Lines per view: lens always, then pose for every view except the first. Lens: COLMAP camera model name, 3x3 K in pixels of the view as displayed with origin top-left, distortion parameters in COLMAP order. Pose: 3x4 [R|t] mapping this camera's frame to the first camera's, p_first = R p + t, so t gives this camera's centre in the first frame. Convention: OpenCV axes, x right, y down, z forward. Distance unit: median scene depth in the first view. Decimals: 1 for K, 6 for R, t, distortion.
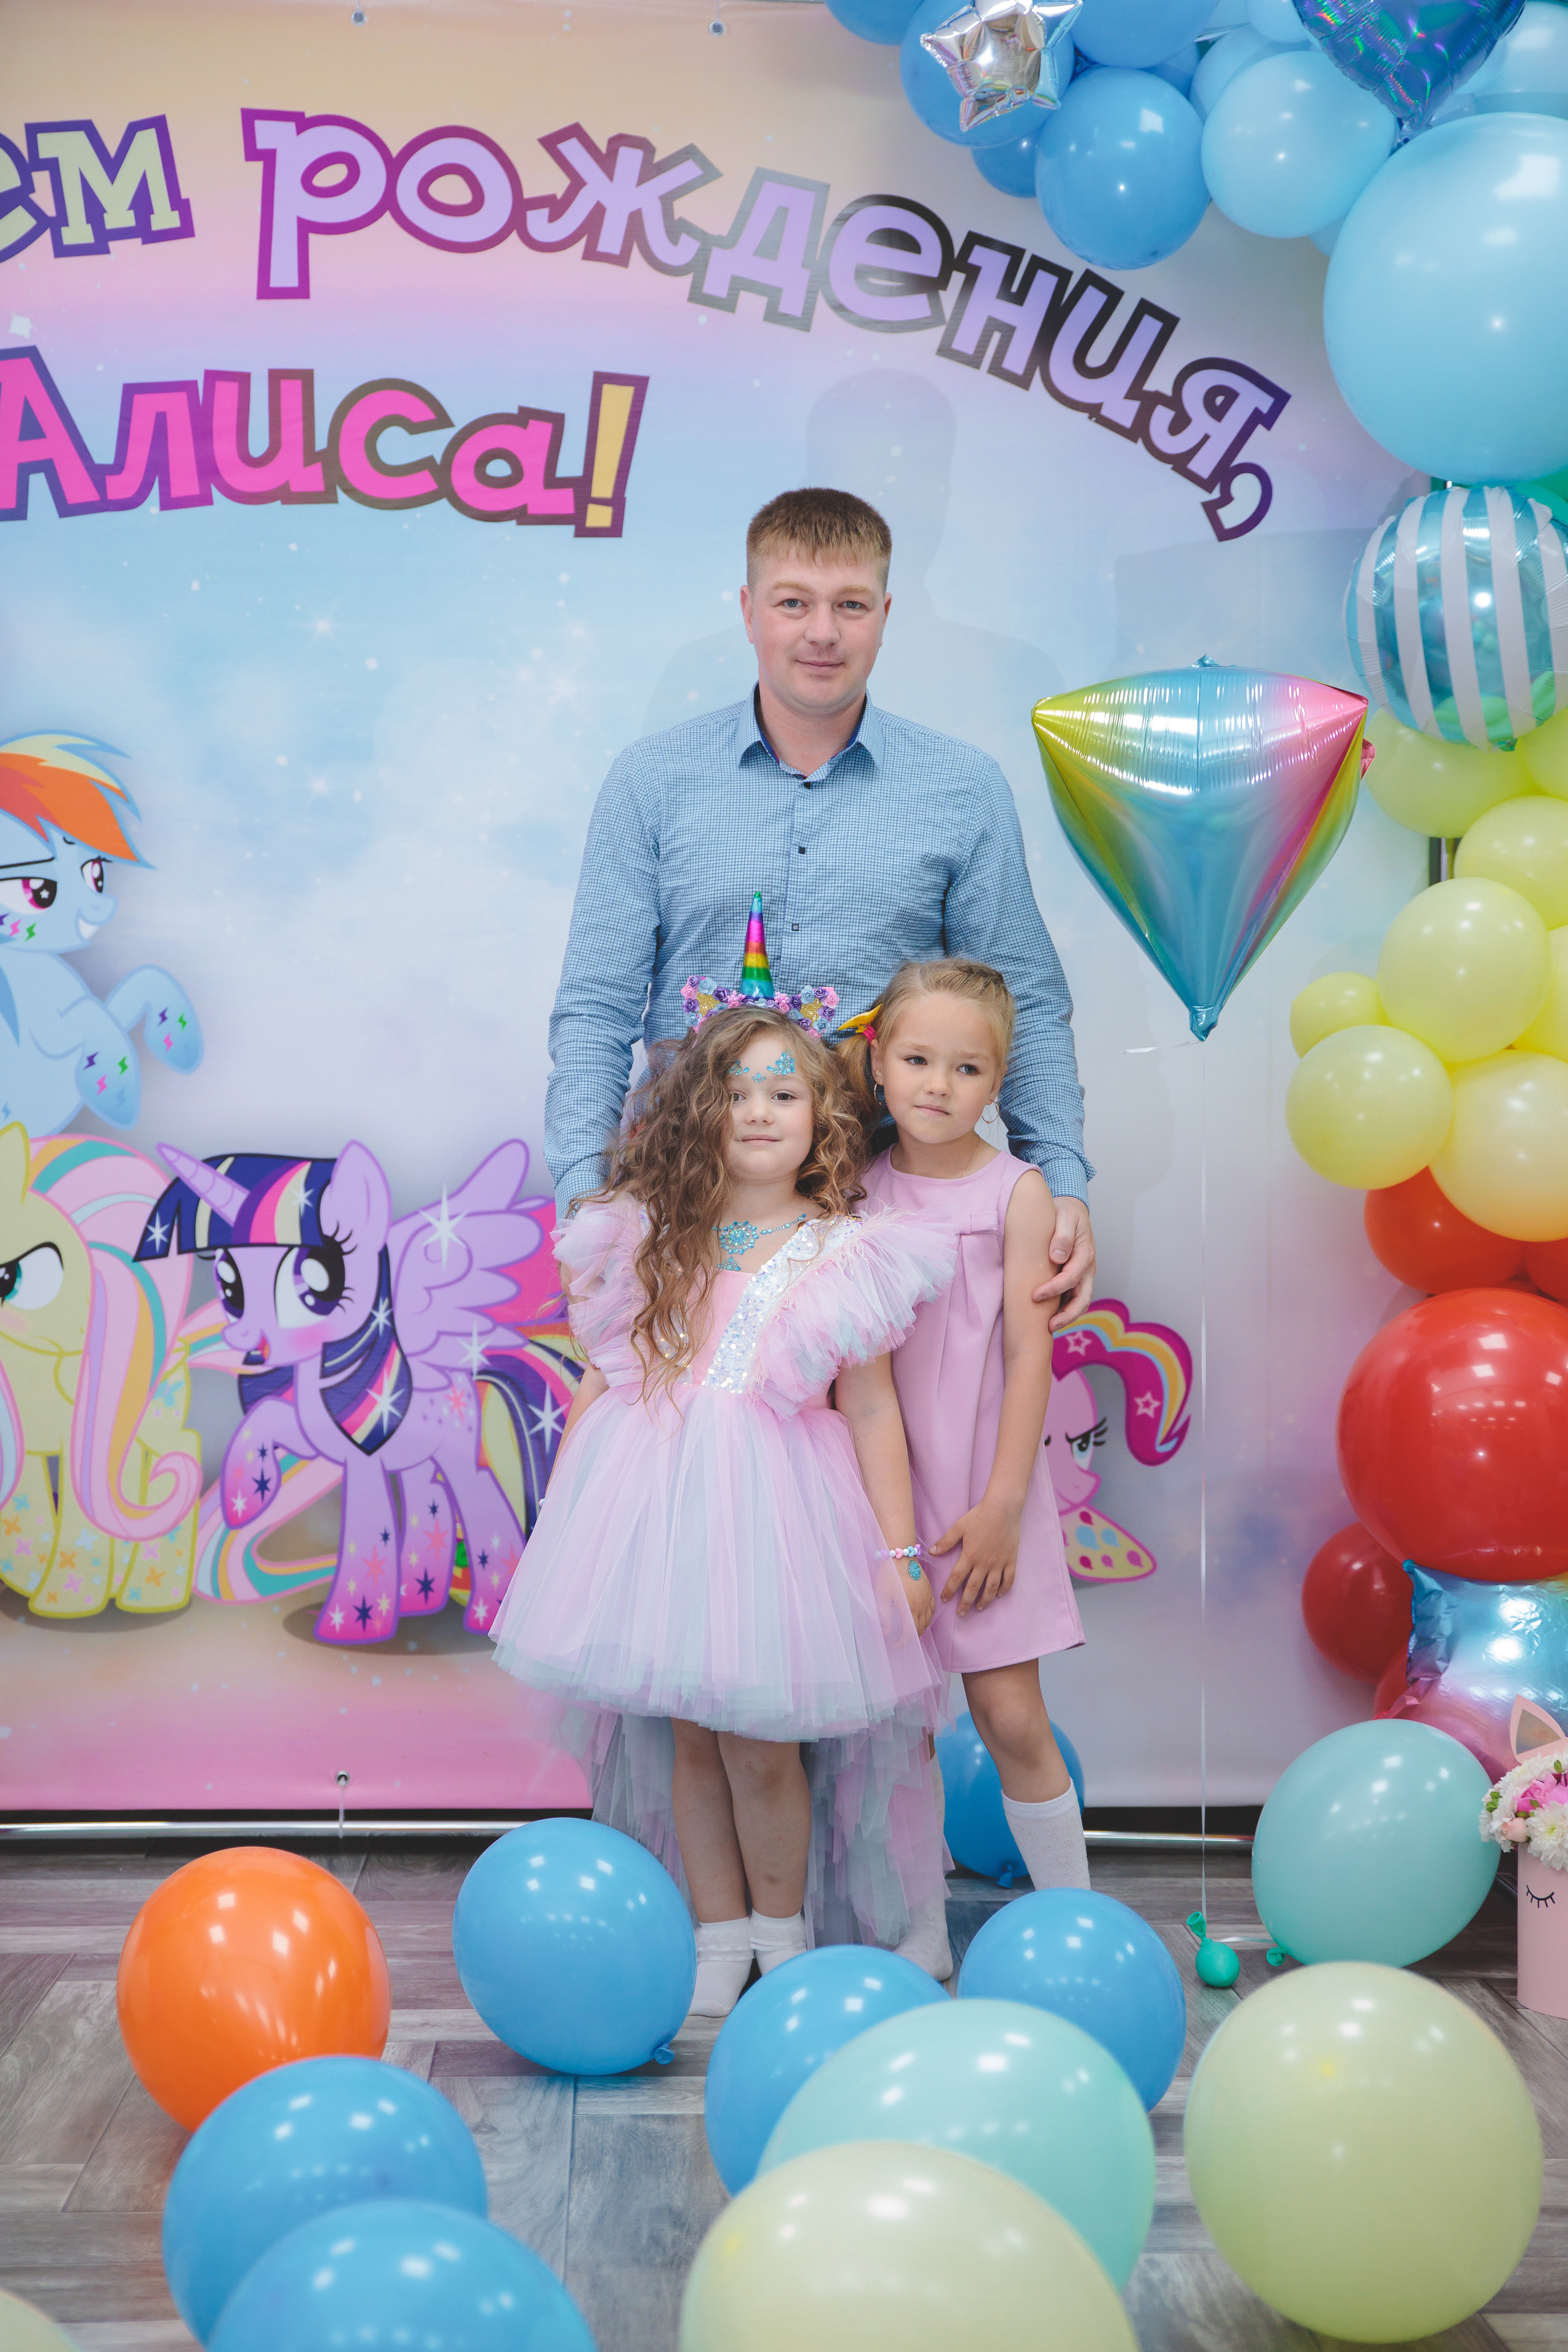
lens RADIAL K [[3378.1, 0, 777.0], [0, 3378.1, 1177.9], [0, 0, 1]] dist [0.058731, 0.171266]
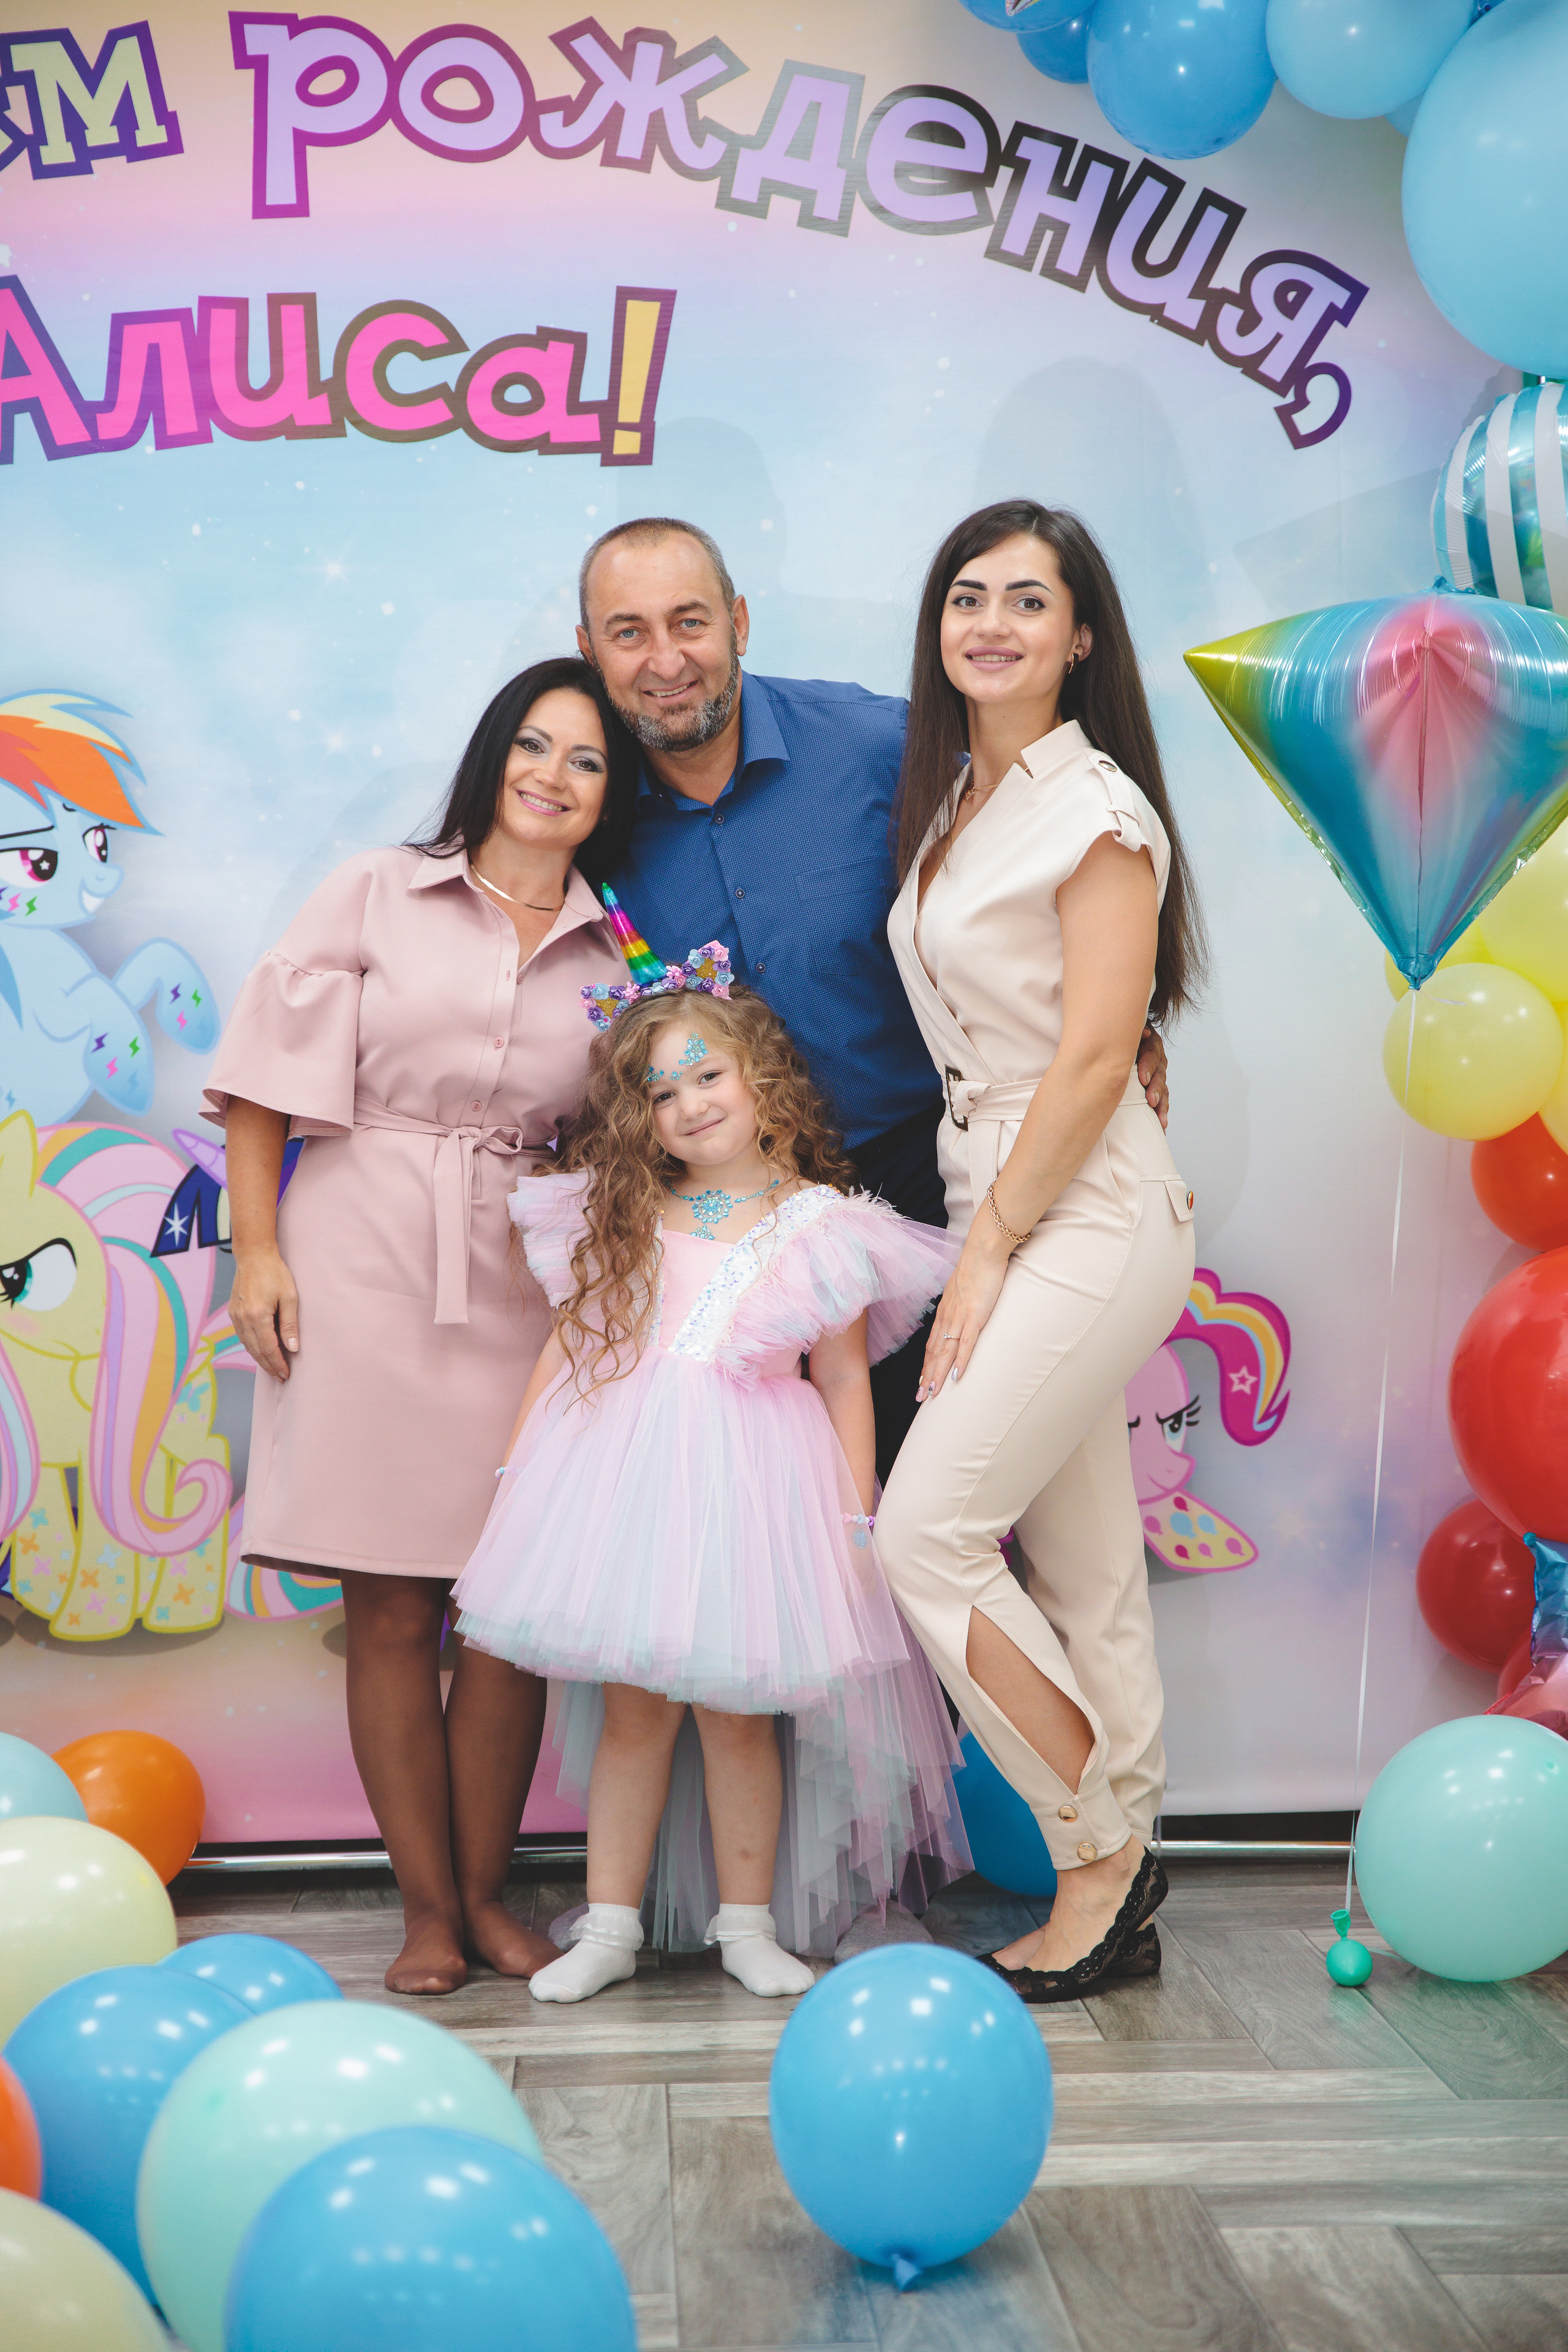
lens RADIAL K [[3863.0, 0, 780.4], [0, 3863.0, 1172.8], [0, 0, 1]] dist [0.125846, 0.267443]
pose [[0.999579, -0.028459, -0.005580, -0.010208], [0.028438, 0.999588, -0.003802, 0.010511], [0.005686, 0.003642, 0.999977, -0.066279]]
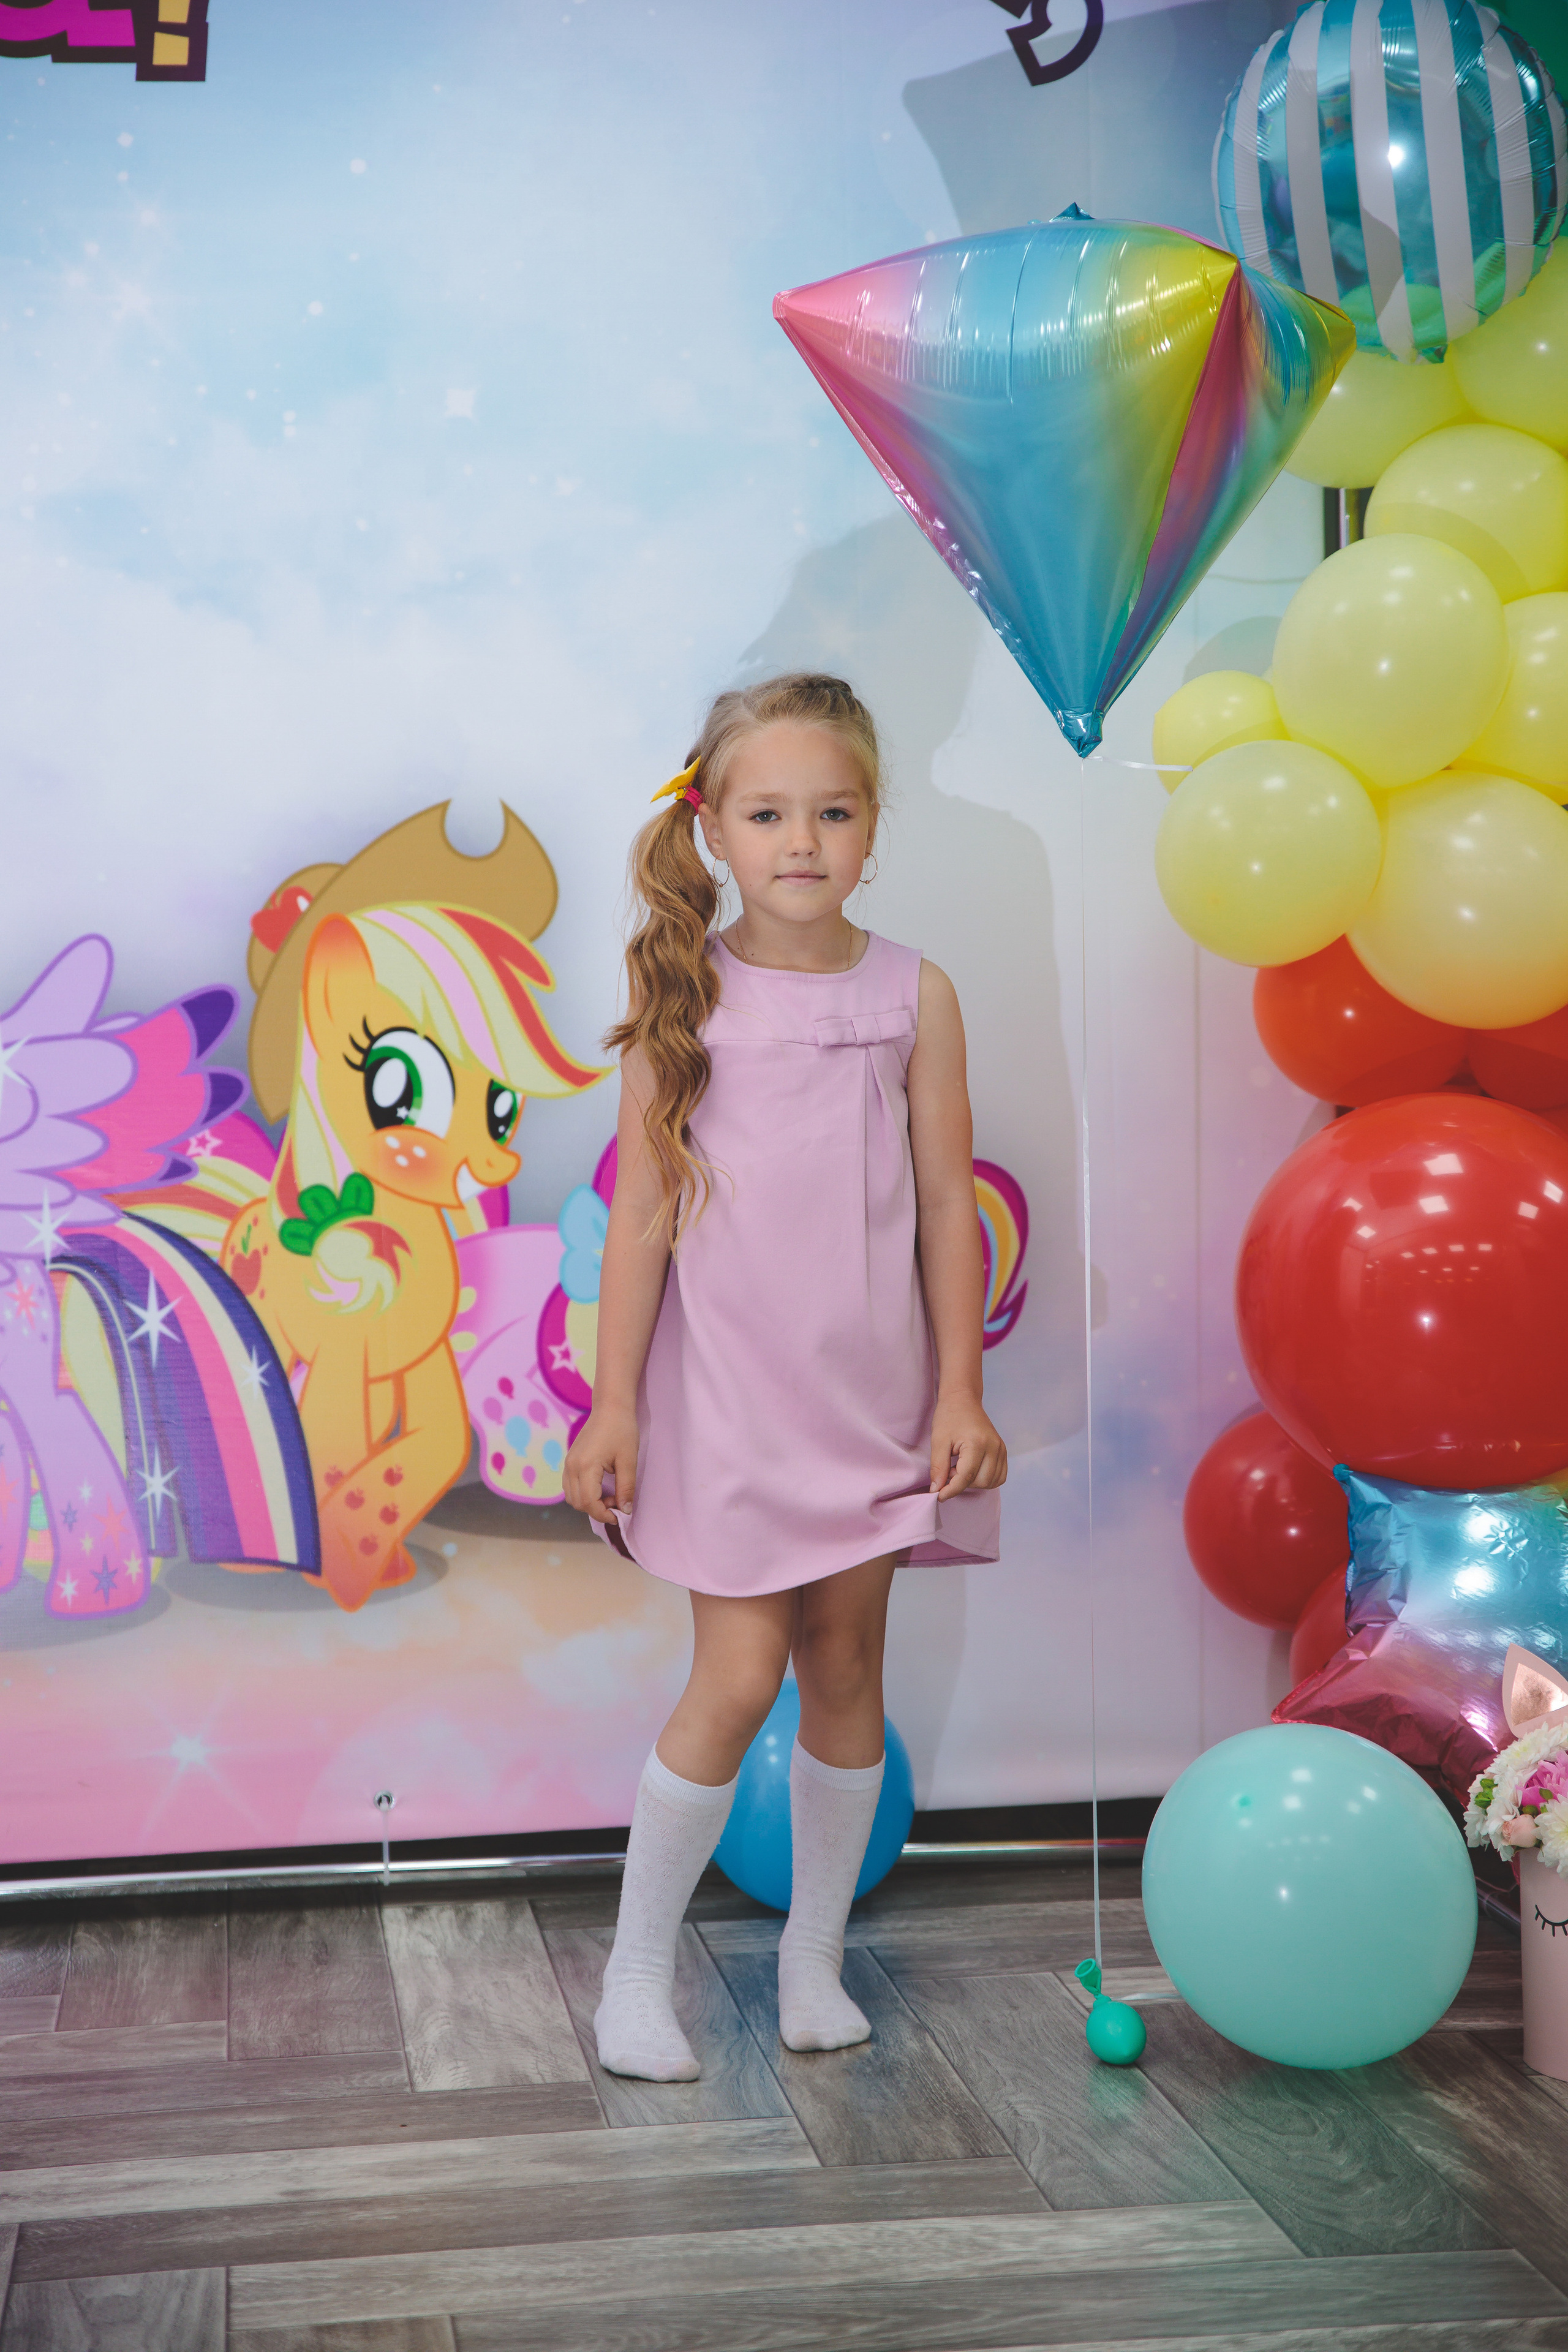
lens RADIAL K [[4069.5, 0, 784.8], [0, 4069.5, 1169.5], [0, 0, 1]] dist [0.157680, 0.343225]
pose [[0.995408, -0.034404, 0.089325, -0.010148], [0.031050, 0.998769, 0.038677, 0.009489], [-0.090546, -0.035726, 0.995251, 0.116395]]
